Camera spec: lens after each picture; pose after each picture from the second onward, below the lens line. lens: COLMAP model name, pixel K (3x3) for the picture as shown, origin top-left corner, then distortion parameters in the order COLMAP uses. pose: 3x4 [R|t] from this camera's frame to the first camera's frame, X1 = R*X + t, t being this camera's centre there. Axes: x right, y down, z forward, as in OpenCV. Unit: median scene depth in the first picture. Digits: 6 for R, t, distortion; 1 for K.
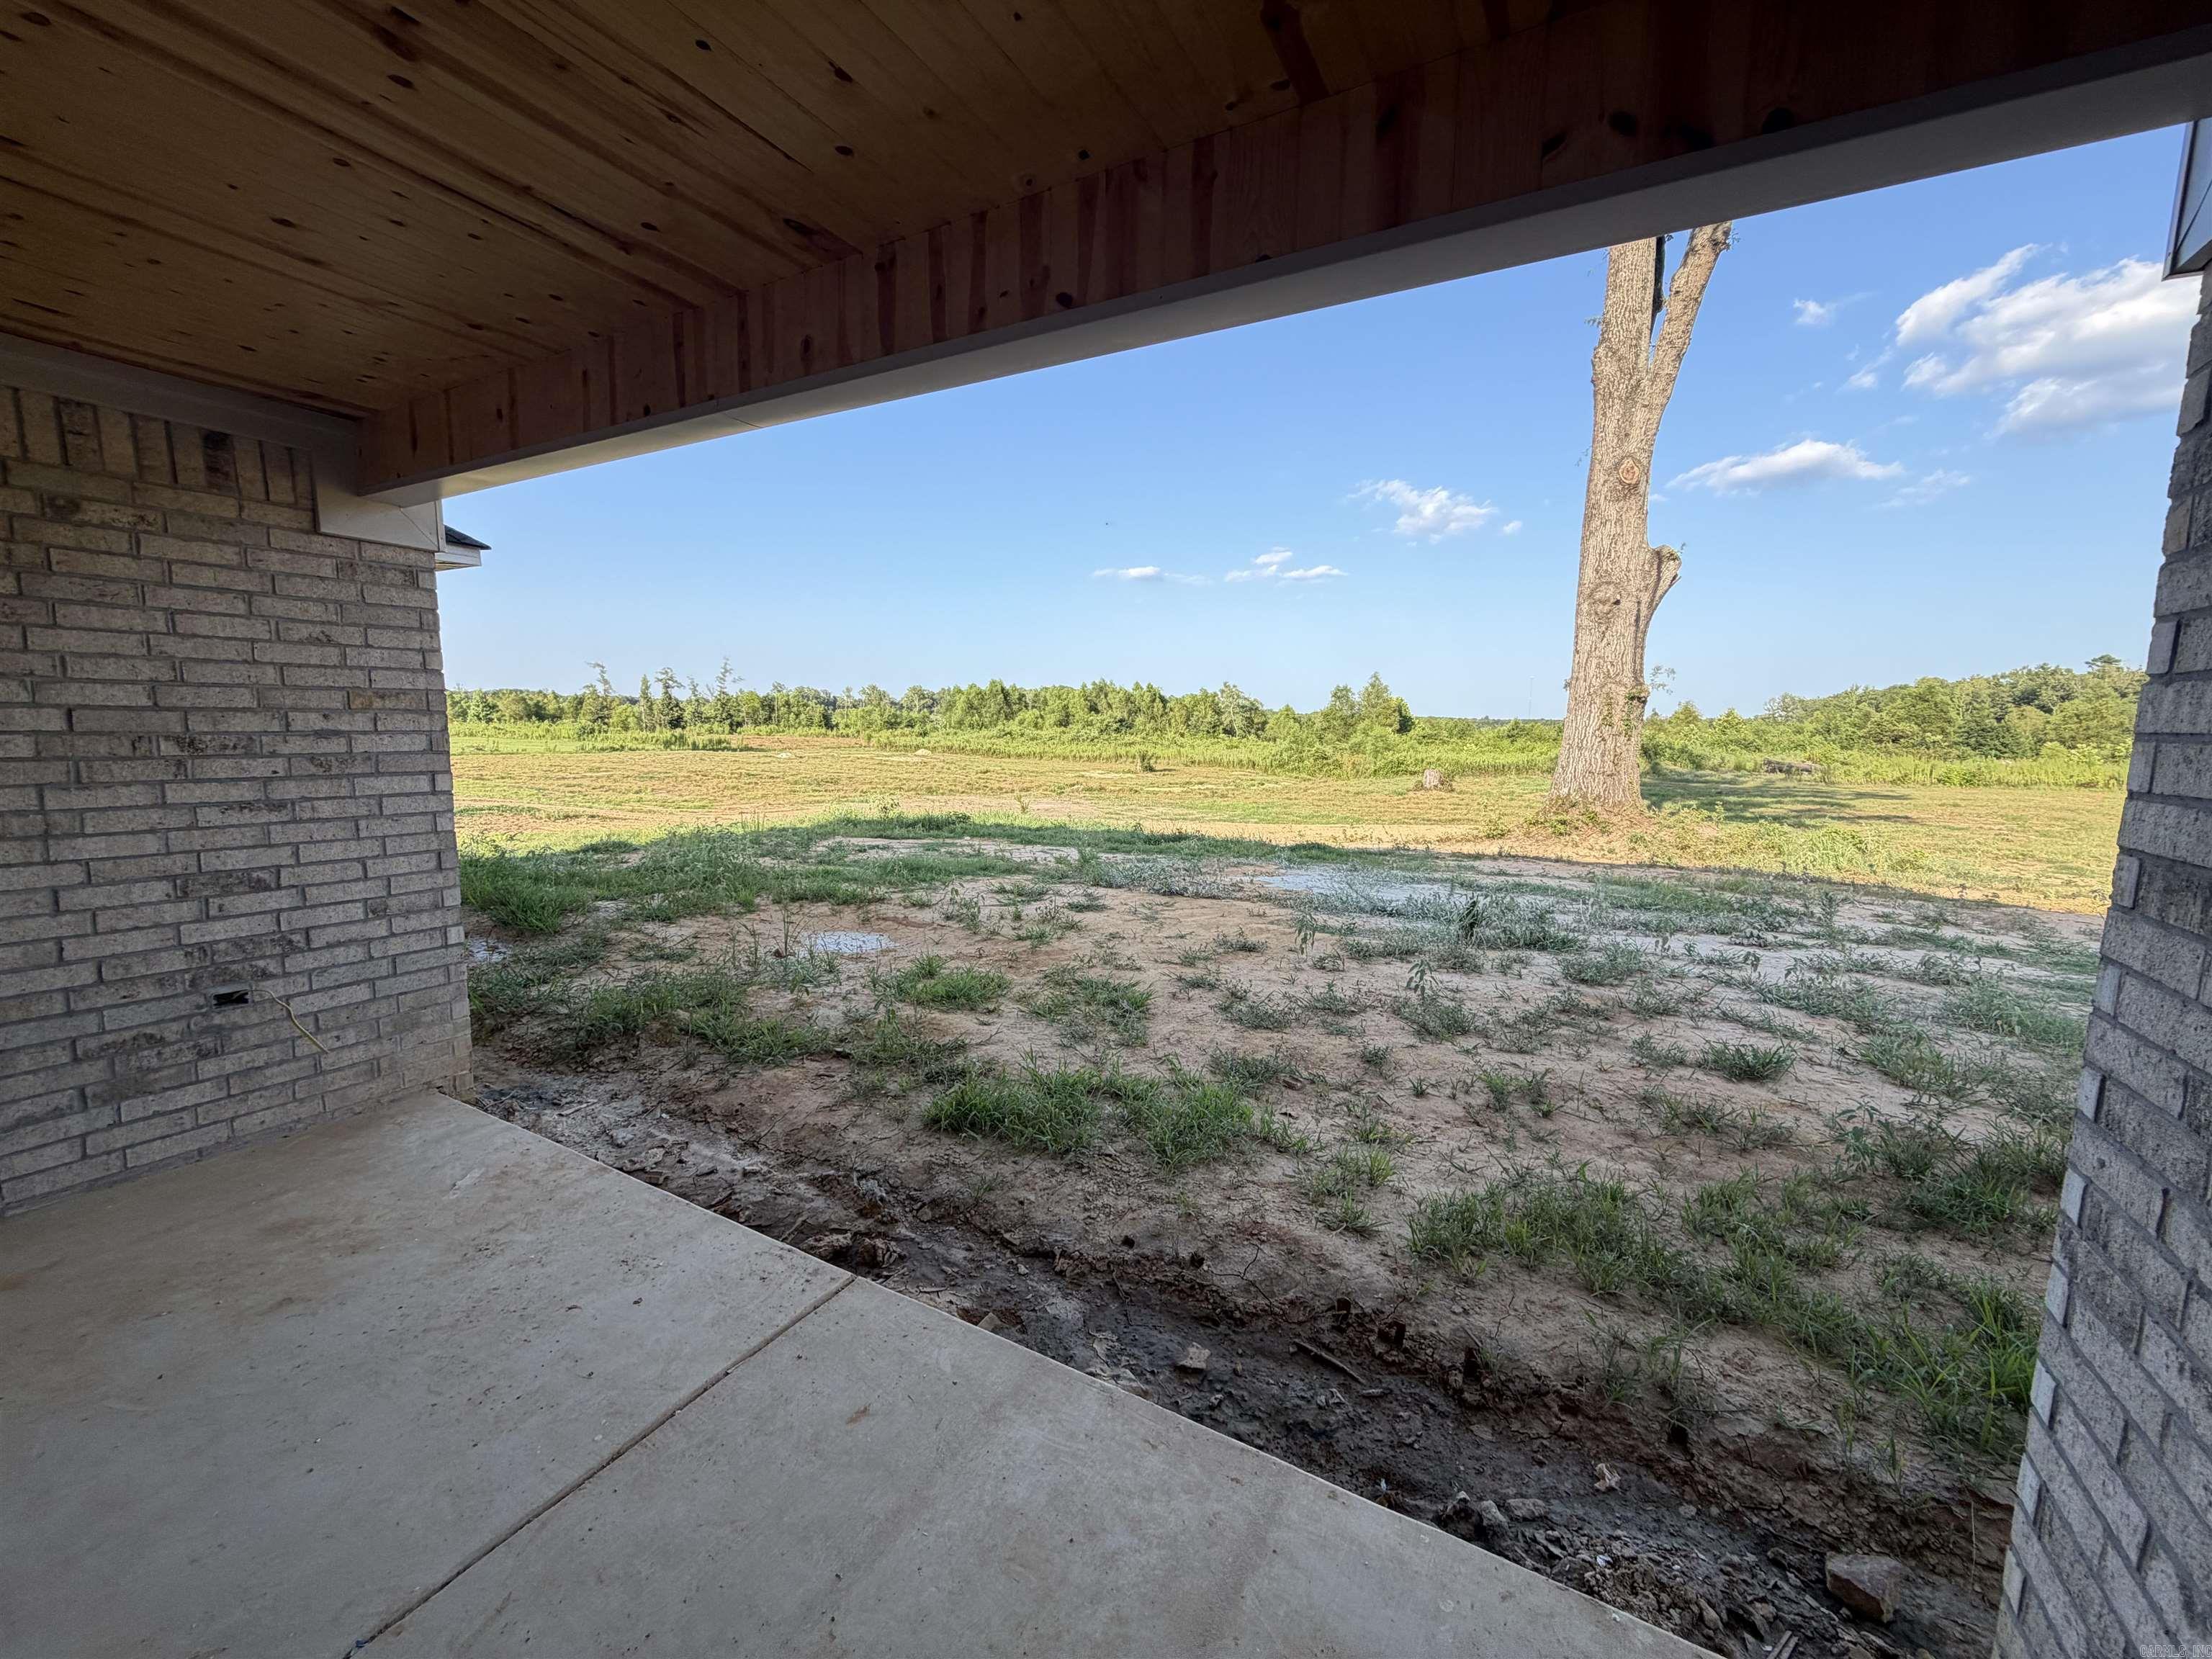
lens RADIAL K [[881.6, 0, 1104.7], [0, 881.6, 829.9], [0, 0, 1]] dist [-0.001184, 0.000163]
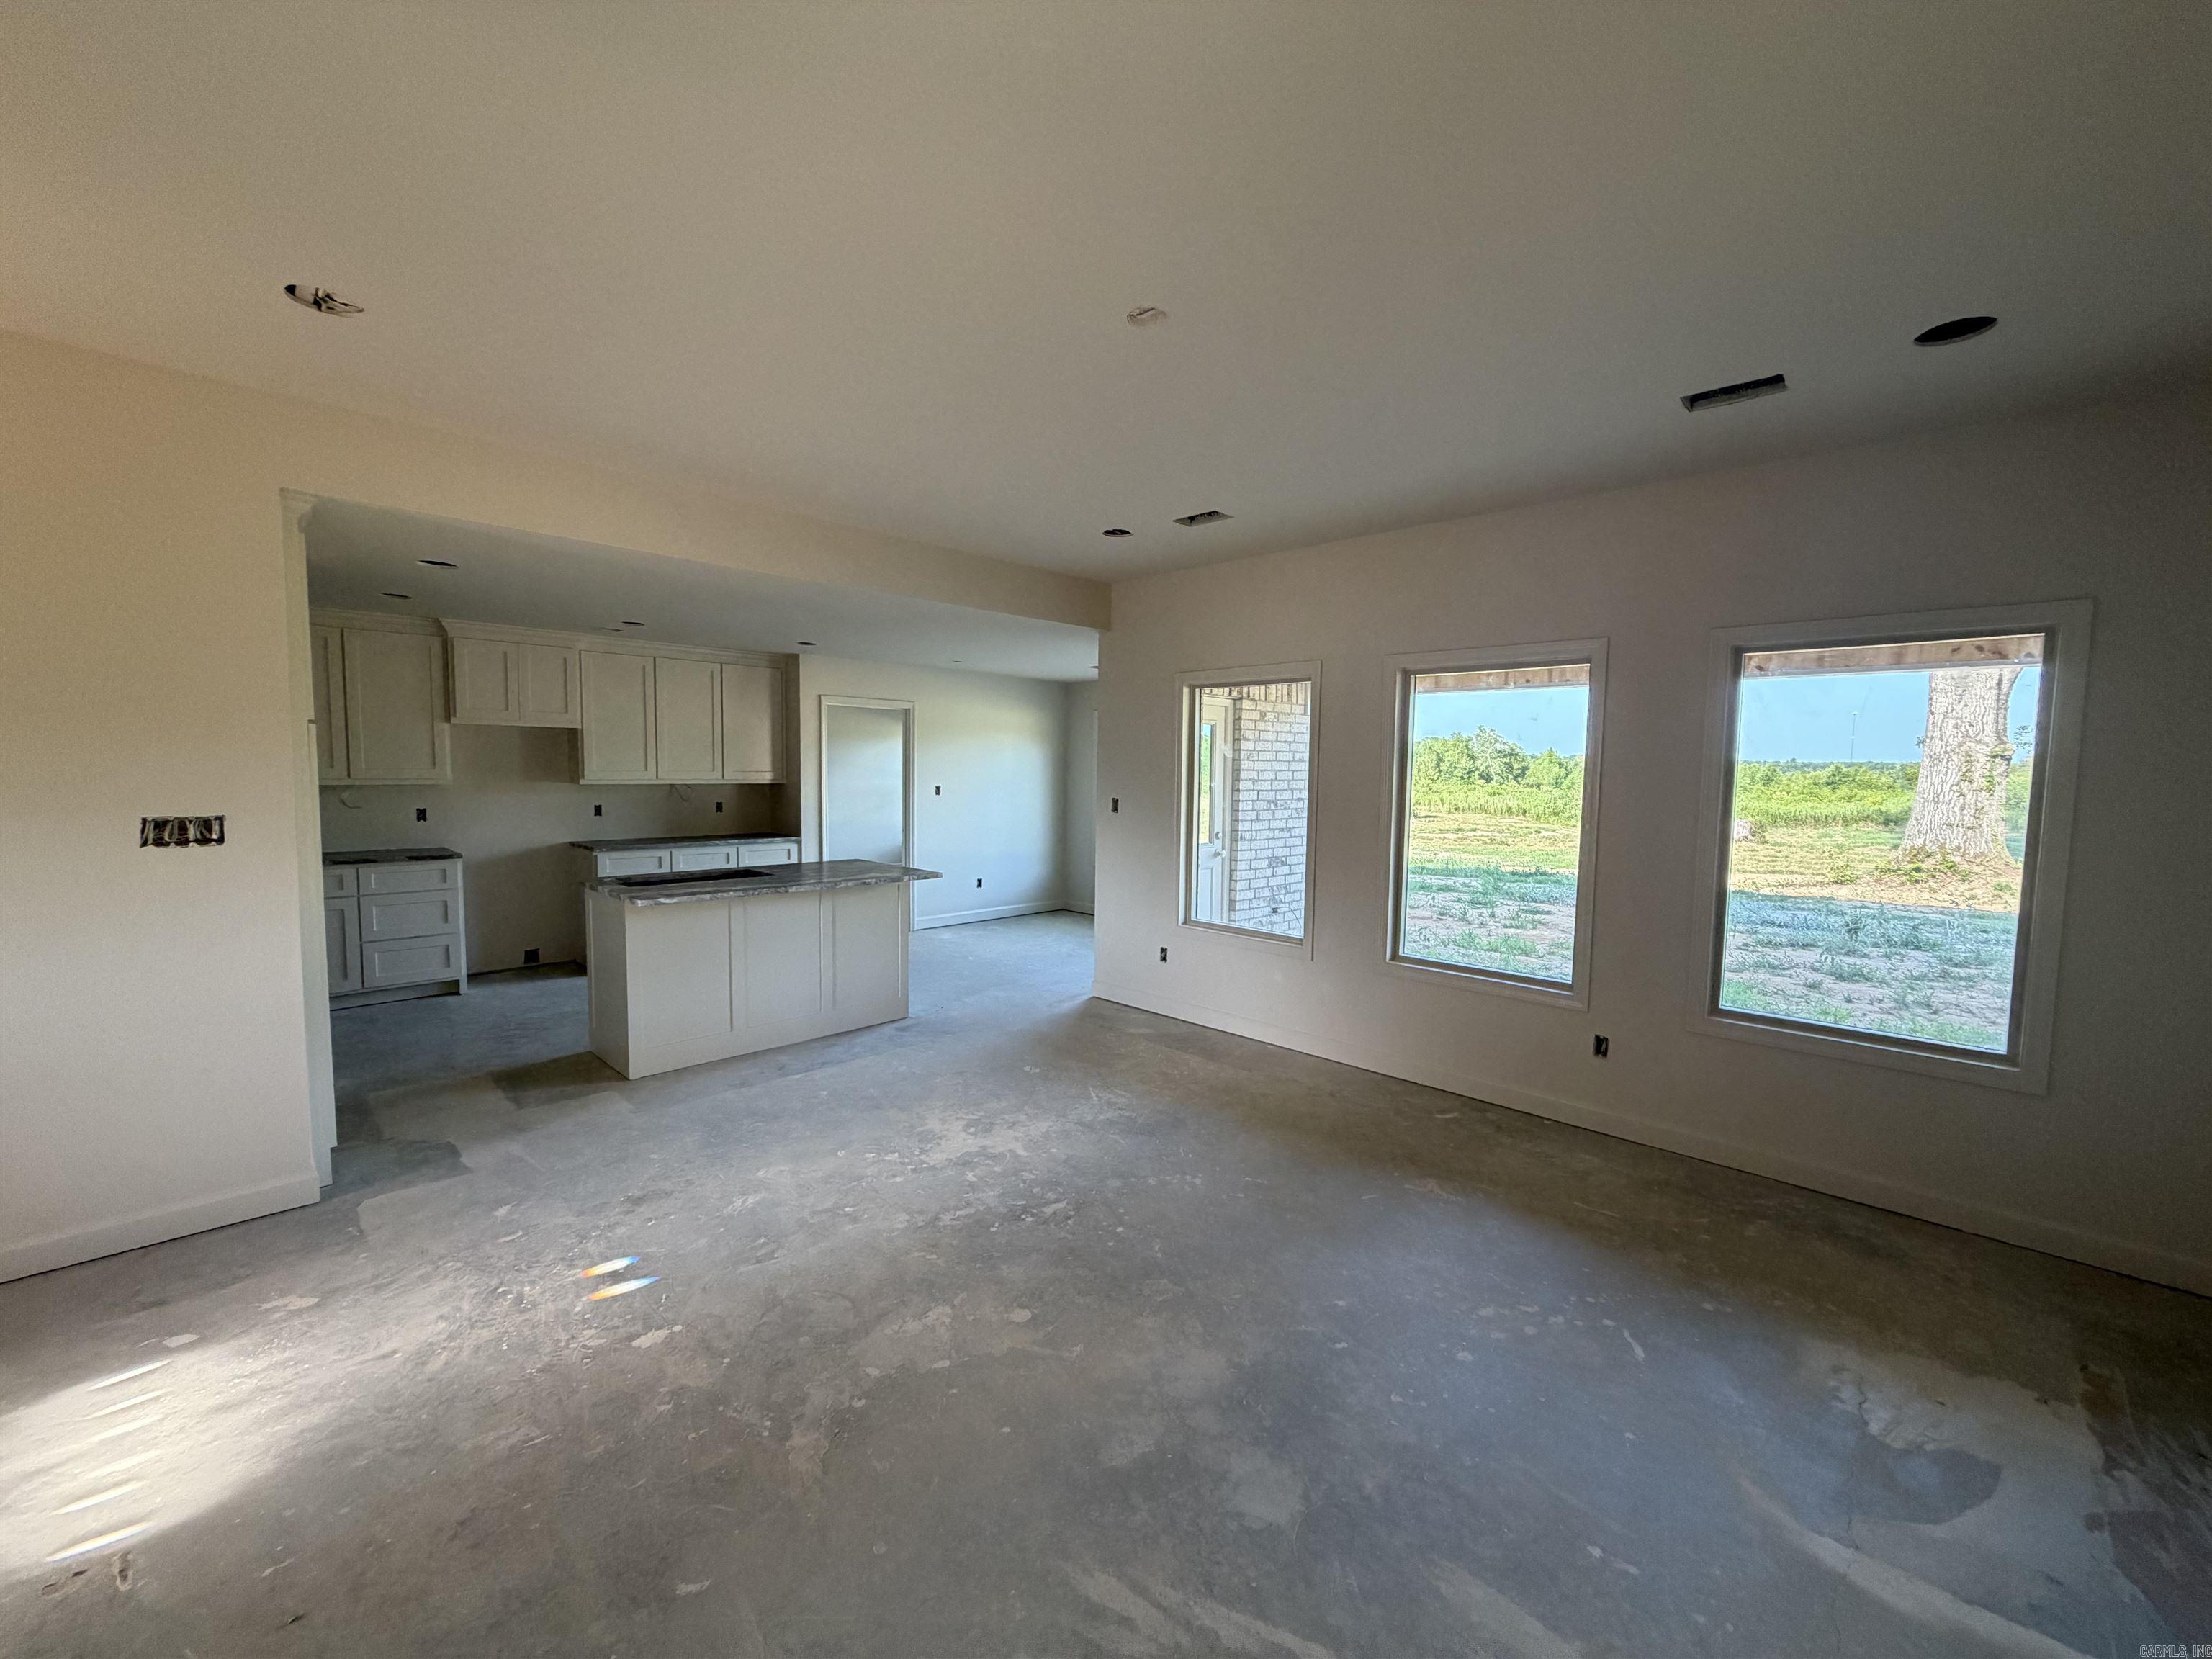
lens RADIAL K [[881.6, 0, 1099.7], [0, 881.6, 831.3], [0, 0, 1]] dist [-0.001184, 0.000163]
pose [[0.966772, 0.016618, -0.255098, -0.814104], [-0.028883, 0.998596, -0.044409, 0.094045], [0.254002, 0.050302, 0.965895, -1.392937]]
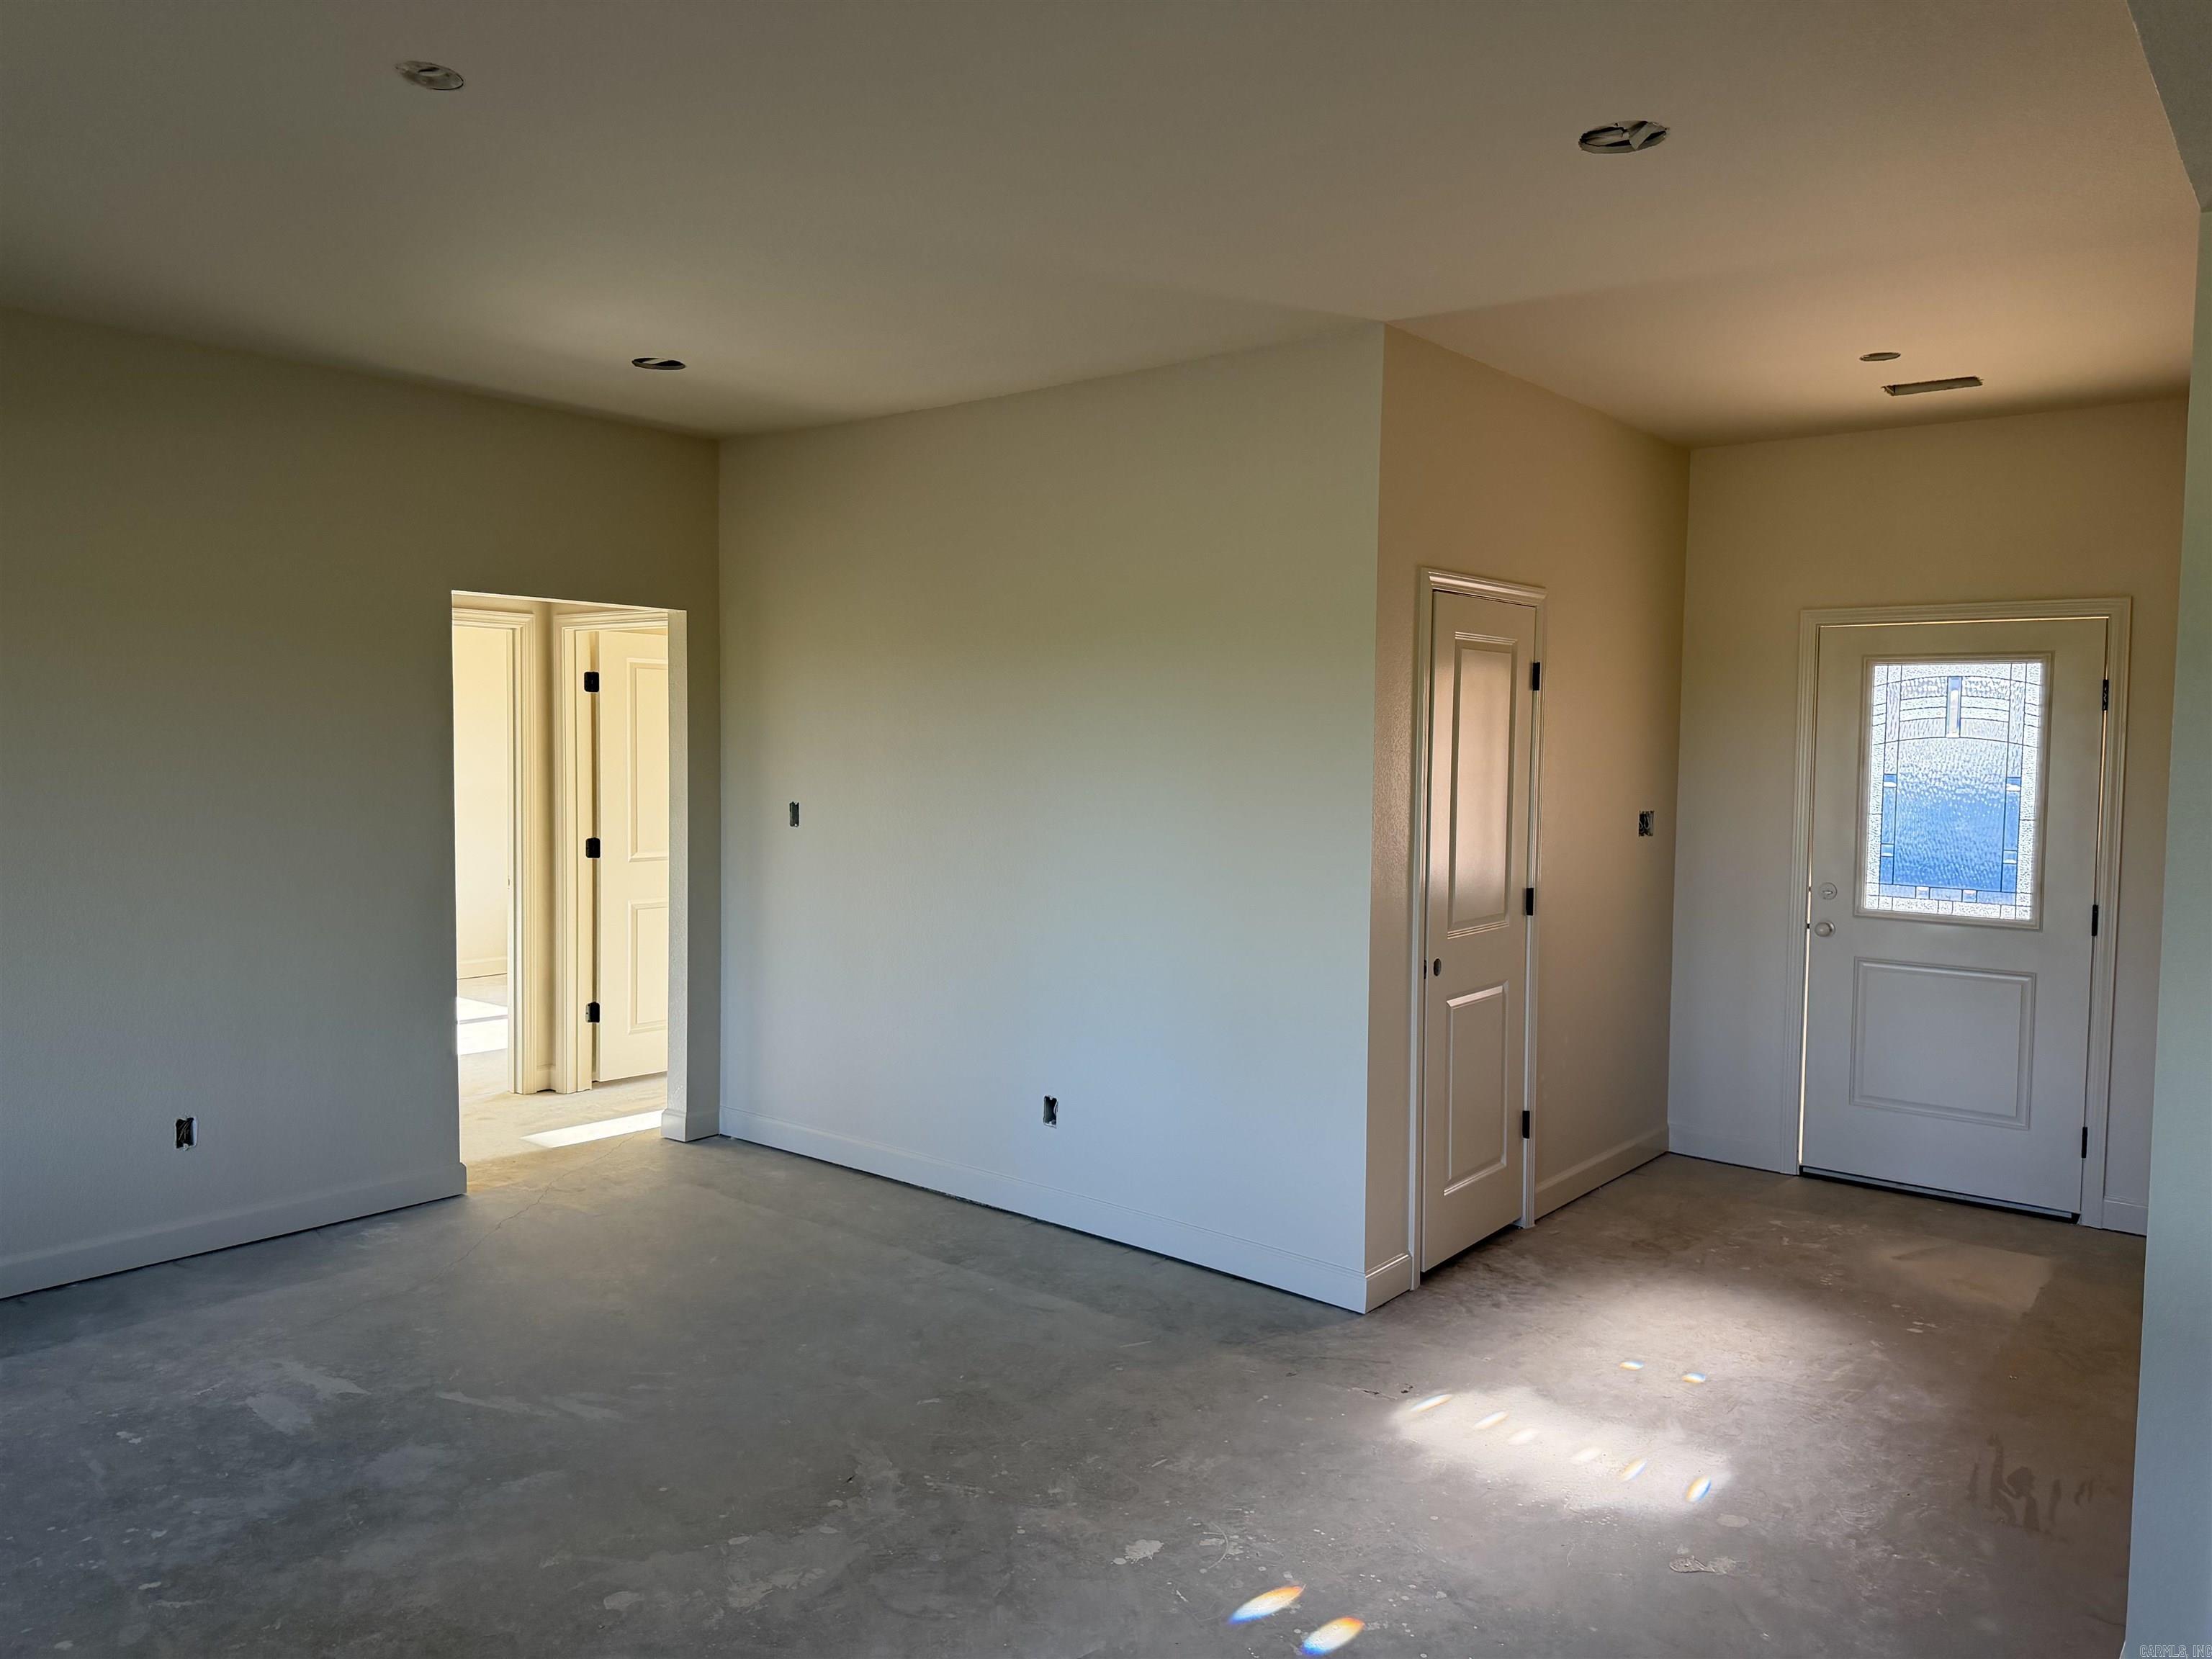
lens RADIAL K [[1563.2, 0, 1097.7], [0, 1563.2, 818.4], [0, 0, 1]] dist [0.030747, -0.026396]
pose [[-0.983959, -0.038104, 0.174277, -1.512914], [-0.007541, 0.984933, 0.172770, -0.122656], [-0.178234, 0.168685, -0.969421, 0.180732]]
